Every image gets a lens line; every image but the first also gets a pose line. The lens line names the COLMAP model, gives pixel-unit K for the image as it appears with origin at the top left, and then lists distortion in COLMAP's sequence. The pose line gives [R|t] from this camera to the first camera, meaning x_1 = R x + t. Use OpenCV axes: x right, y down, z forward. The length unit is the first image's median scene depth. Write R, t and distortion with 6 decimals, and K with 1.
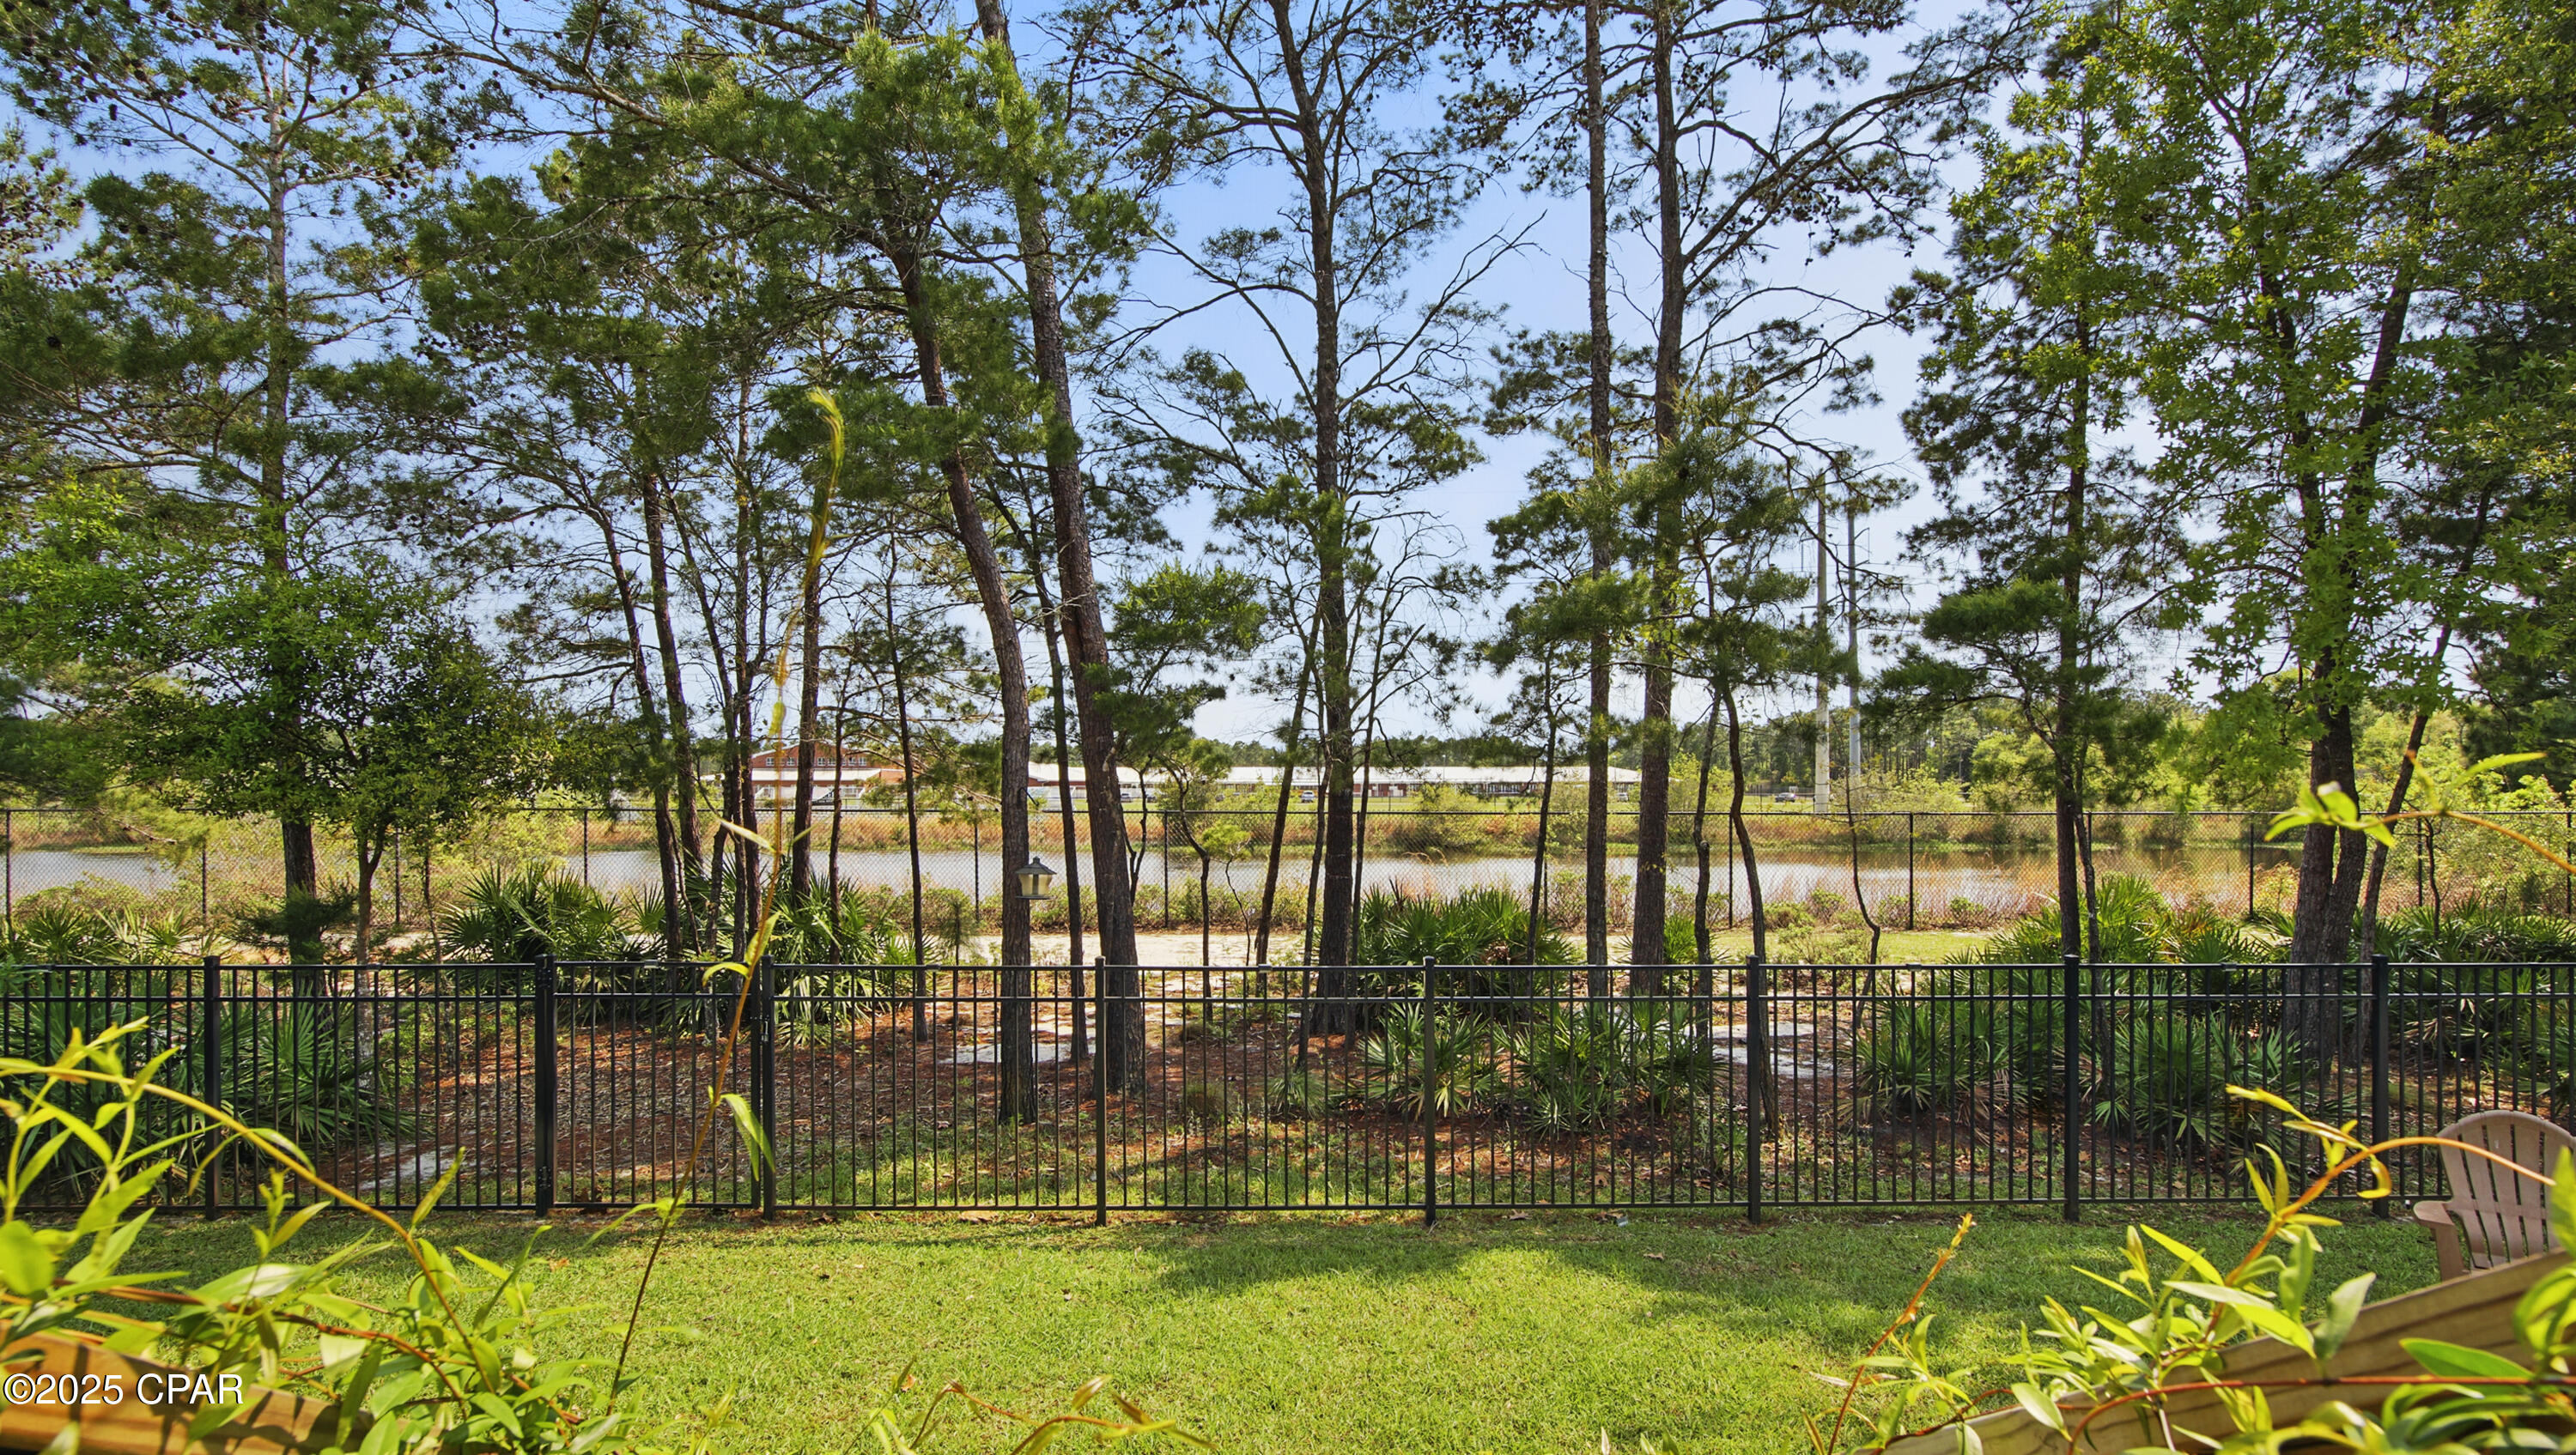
lens RADIAL K [[1235.4, 0, 1282.4], [0, 1235.4, 790.8], [0, 0, 1]] dist [-0.010958, -0.000008]
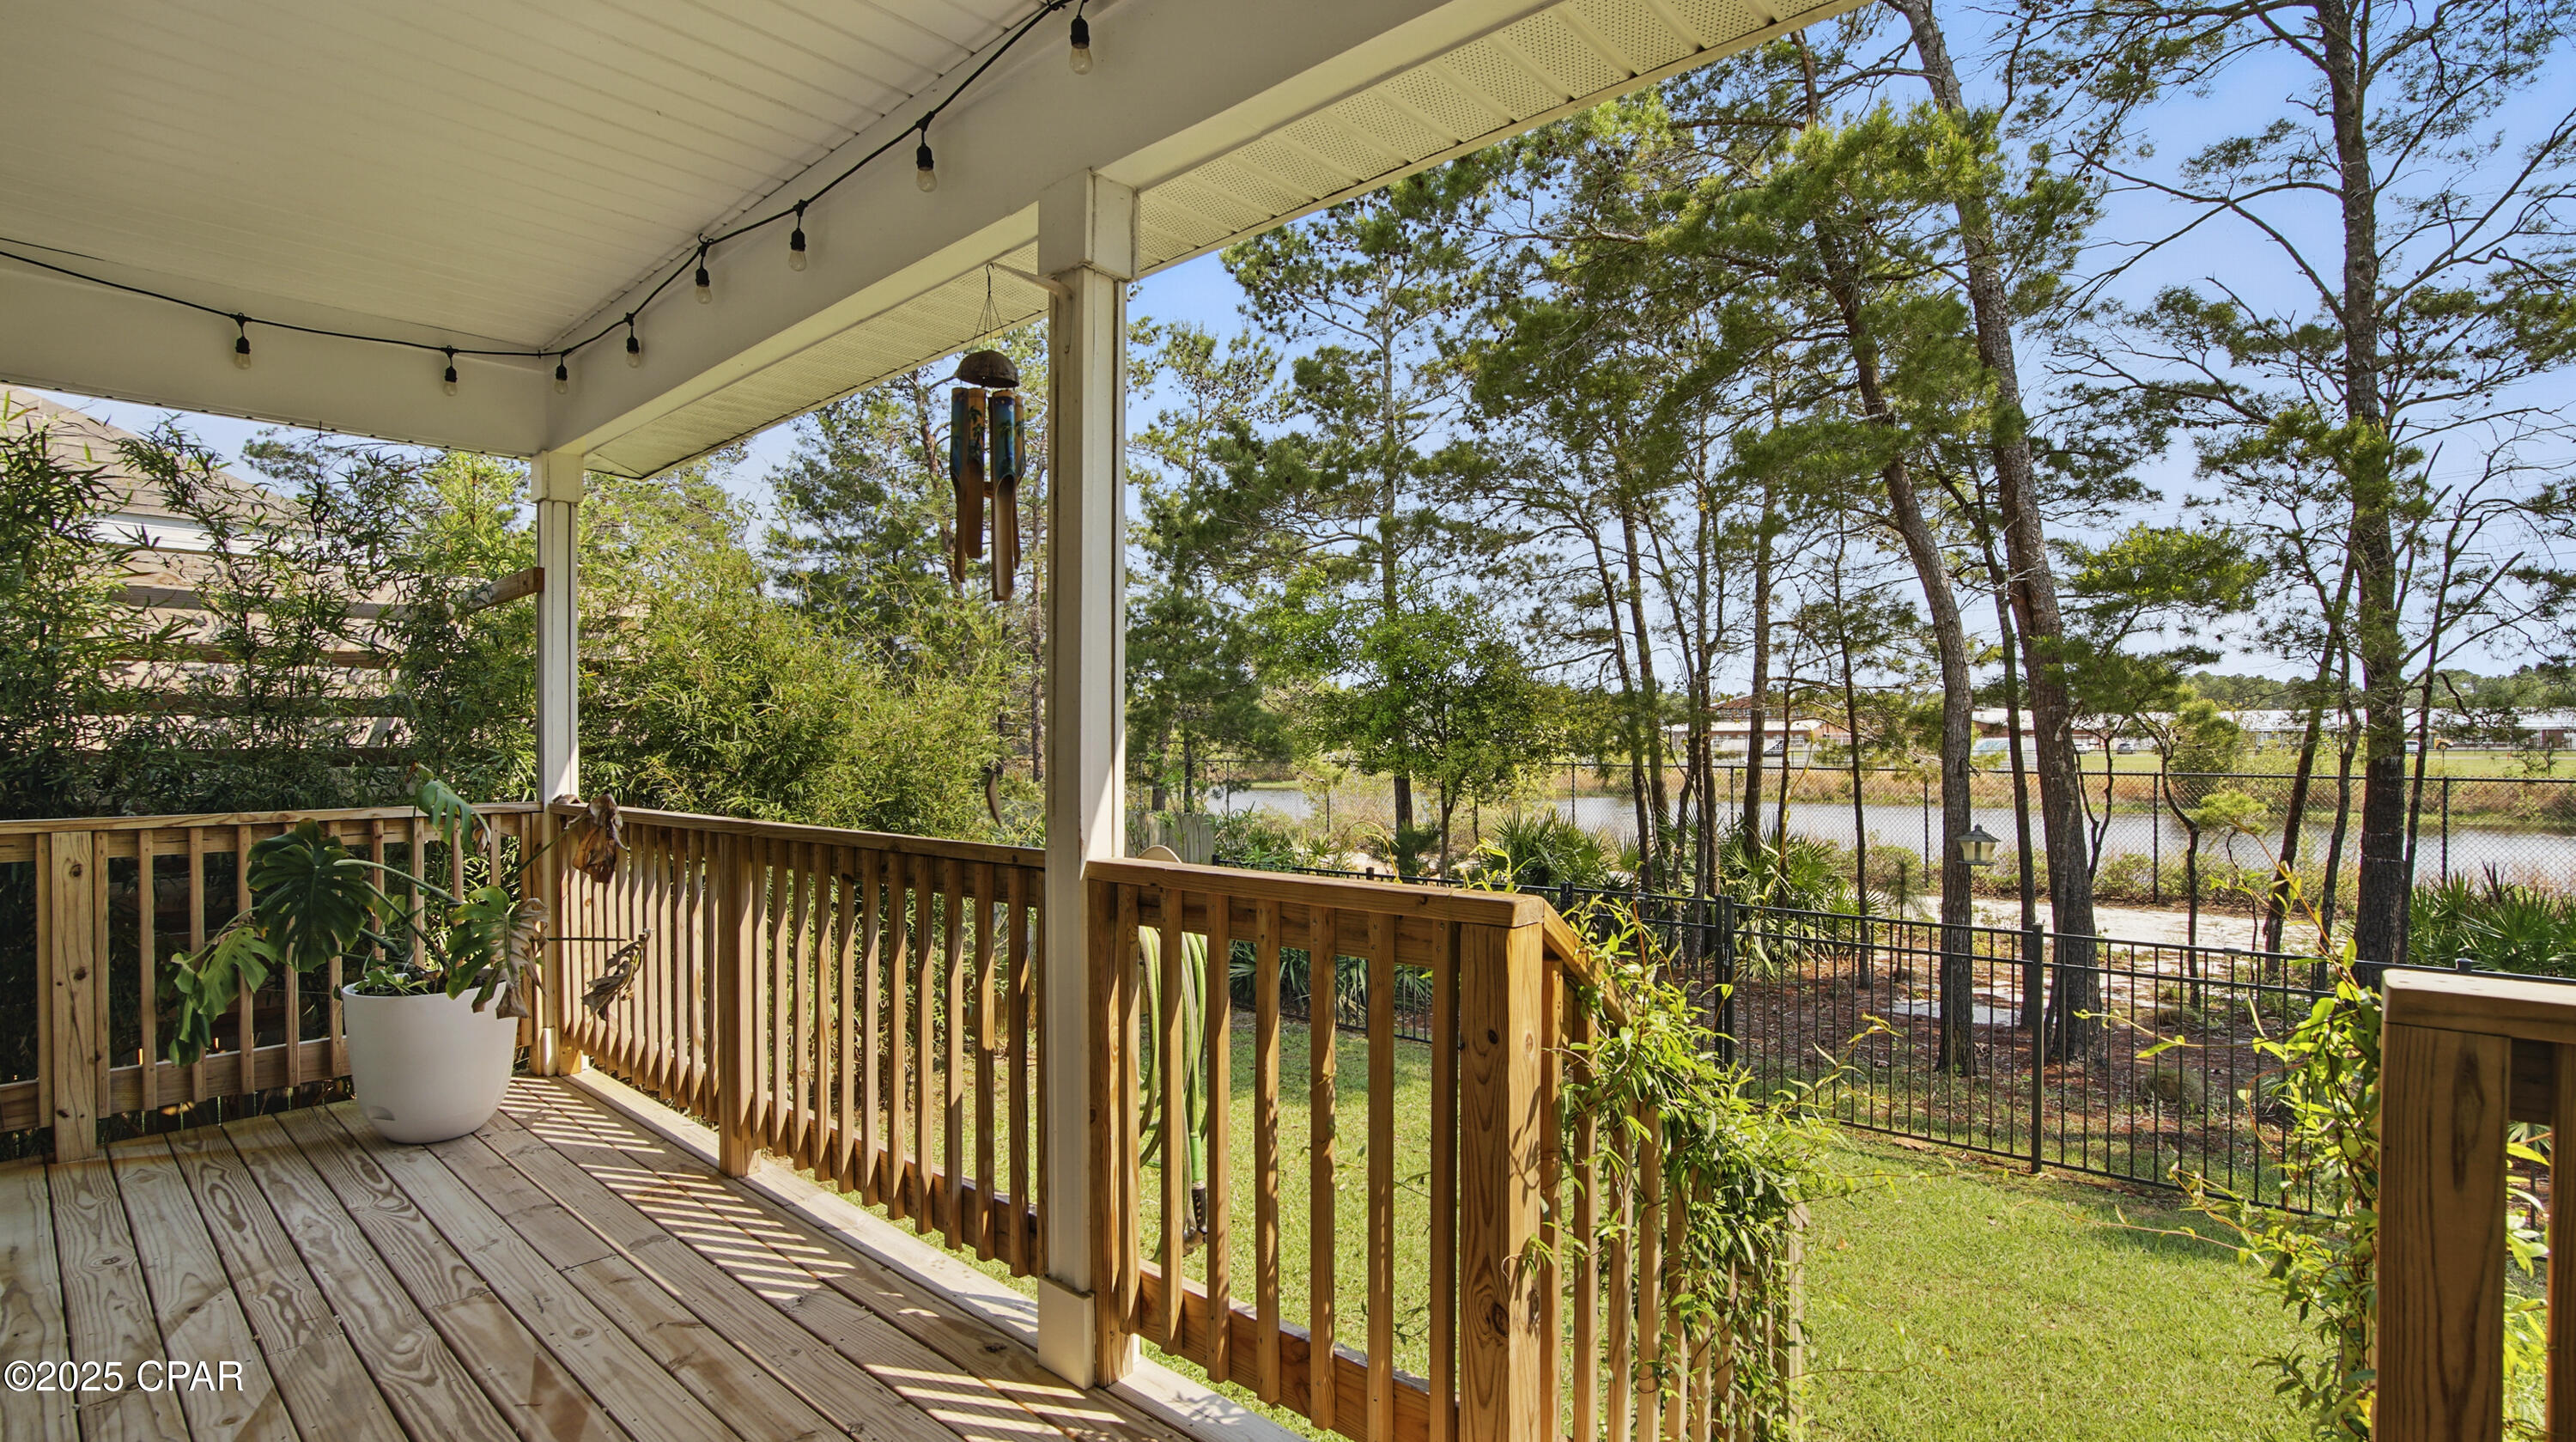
lens RADIAL K [[1196.8, 0, 1253.1], [0, 1196.8, 736.4], [0, 0, 1]] dist [-0.028171, 0.000176]
pose [[0.719347, -0.001812, -0.694648, 0.040258], [0.000752, 0.999998, -0.001829, -0.014196], [0.694650, 0.000794, 0.719347, -0.109480]]
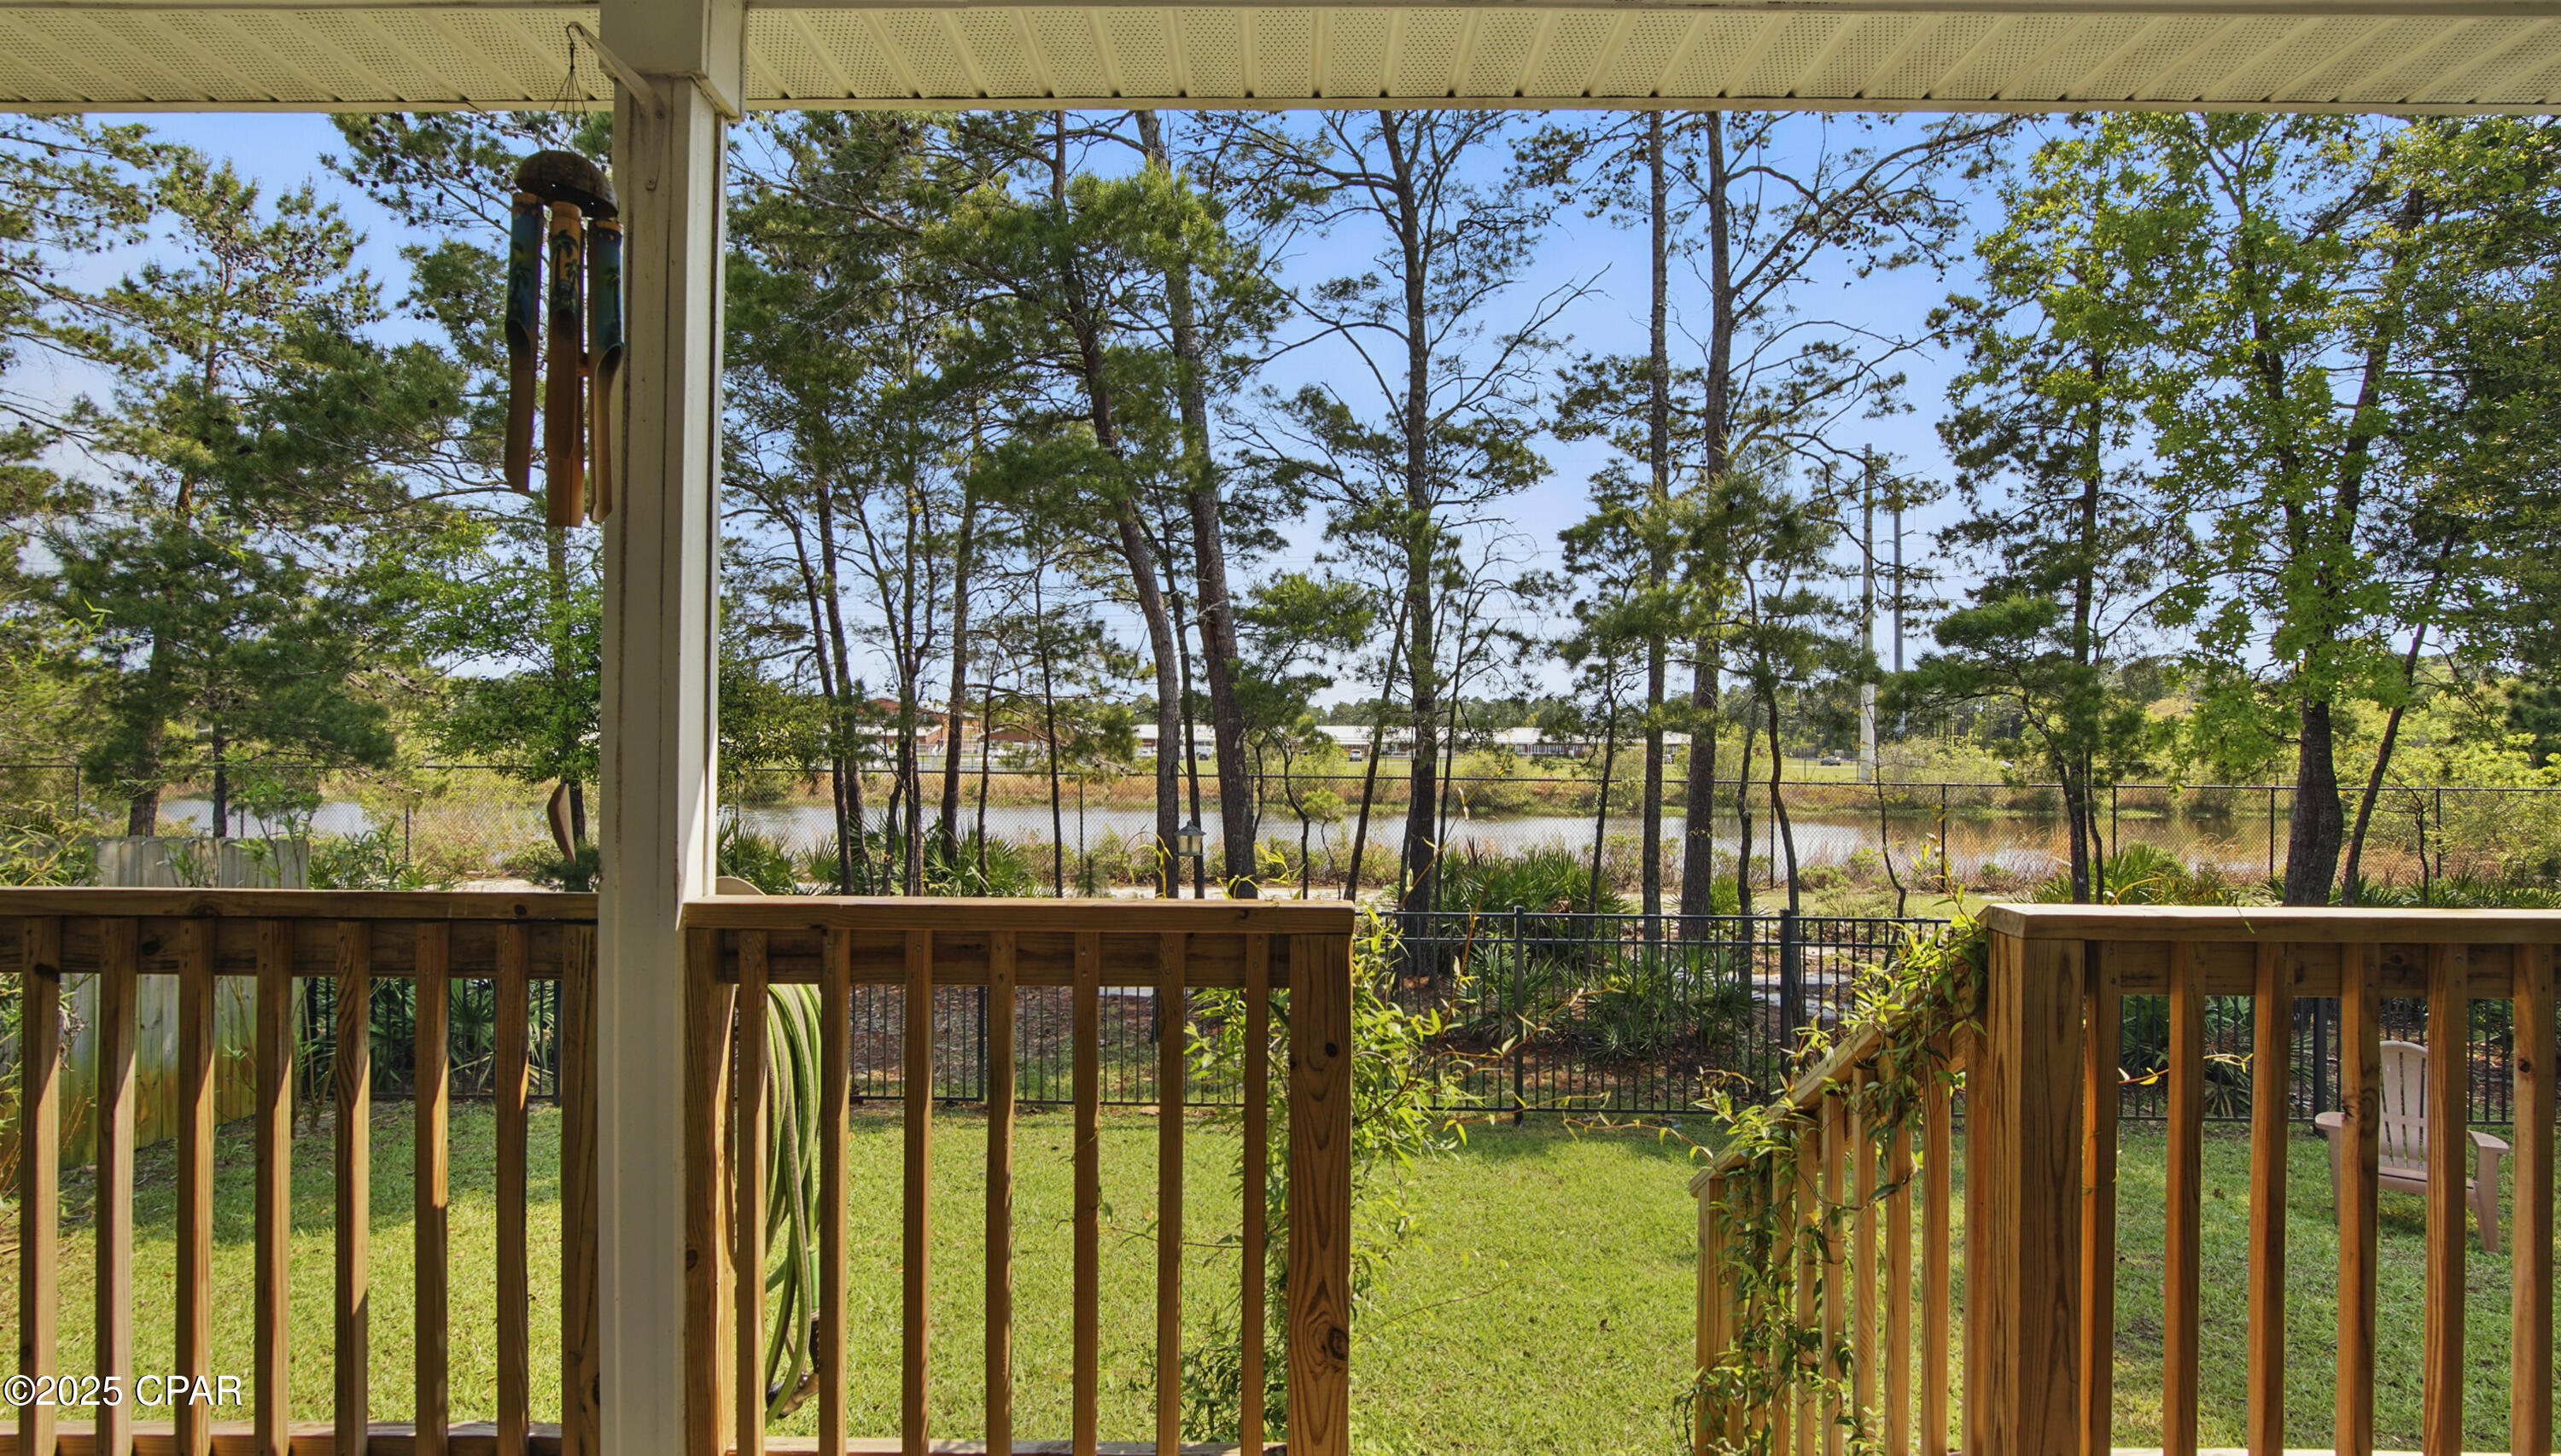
lens RADIAL K [[1214.7, 0, 1280.5], [0, 1214.7, 728.0], [0, 0, 1]] dist [-0.001881, -0.000300]
pose [[0.999100, 0.009108, -0.041430, -0.040291], [-0.009753, 0.999834, -0.015405, -0.013412], [0.041282, 0.015796, 0.999023, -0.128358]]
